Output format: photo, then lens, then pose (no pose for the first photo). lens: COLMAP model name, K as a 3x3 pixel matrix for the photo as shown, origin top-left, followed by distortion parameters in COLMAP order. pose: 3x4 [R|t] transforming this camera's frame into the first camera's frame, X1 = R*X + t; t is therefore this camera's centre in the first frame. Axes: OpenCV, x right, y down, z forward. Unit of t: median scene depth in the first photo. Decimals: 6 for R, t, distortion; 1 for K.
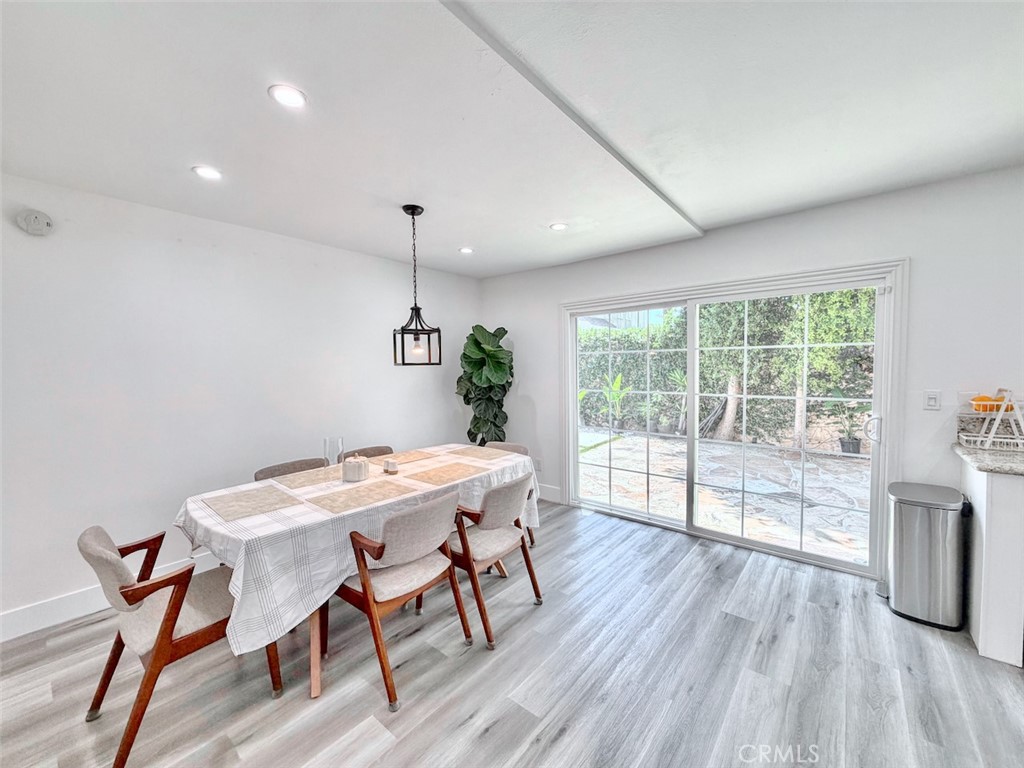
lens RADIAL K [[408.8, 0, 496.8], [0, 408.8, 378.5], [0, 0, 1]] dist [-0.002450, -0.000091]
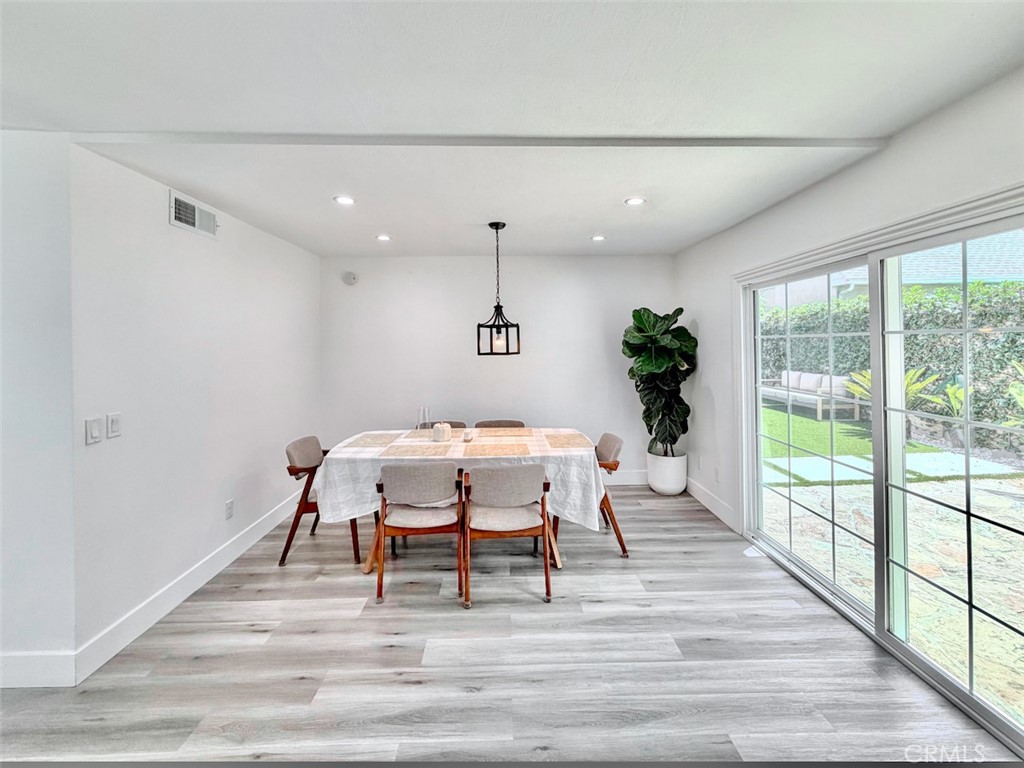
lens RADIAL K [[408.8, 0, 509.7], [0, 408.8, 344.1], [0, 0, 1]] dist [-0.002450, -0.000091]
pose [[0.662605, -0.000026, -0.748969, 0.709365], [-0.017096, 0.999739, -0.015160, -0.045586], [0.748774, 0.022849, 0.662432, 0.243527]]
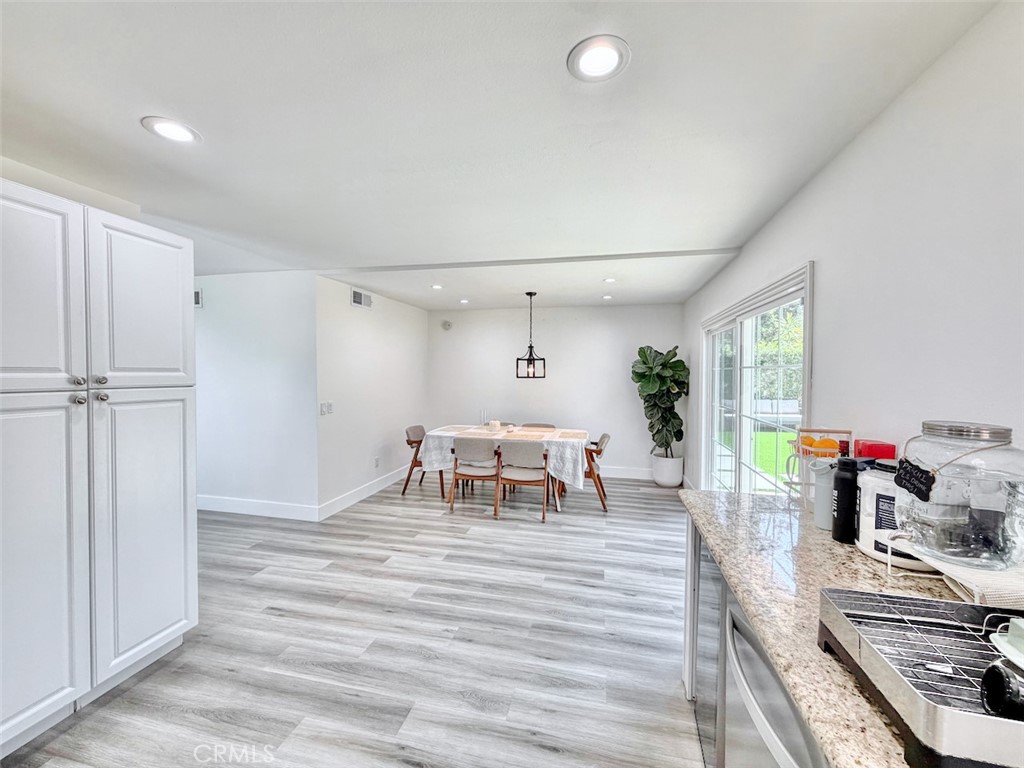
lens RADIAL K [[408.8, 0, 513.2], [0, 408.8, 379.3], [0, 0, 1]] dist [-0.002450, -0.000091]
pose [[0.452921, 0.027770, -0.891118, 1.392010], [-0.034427, 0.999314, 0.013644, -0.048578], [0.890885, 0.024499, 0.453567, 0.105879]]
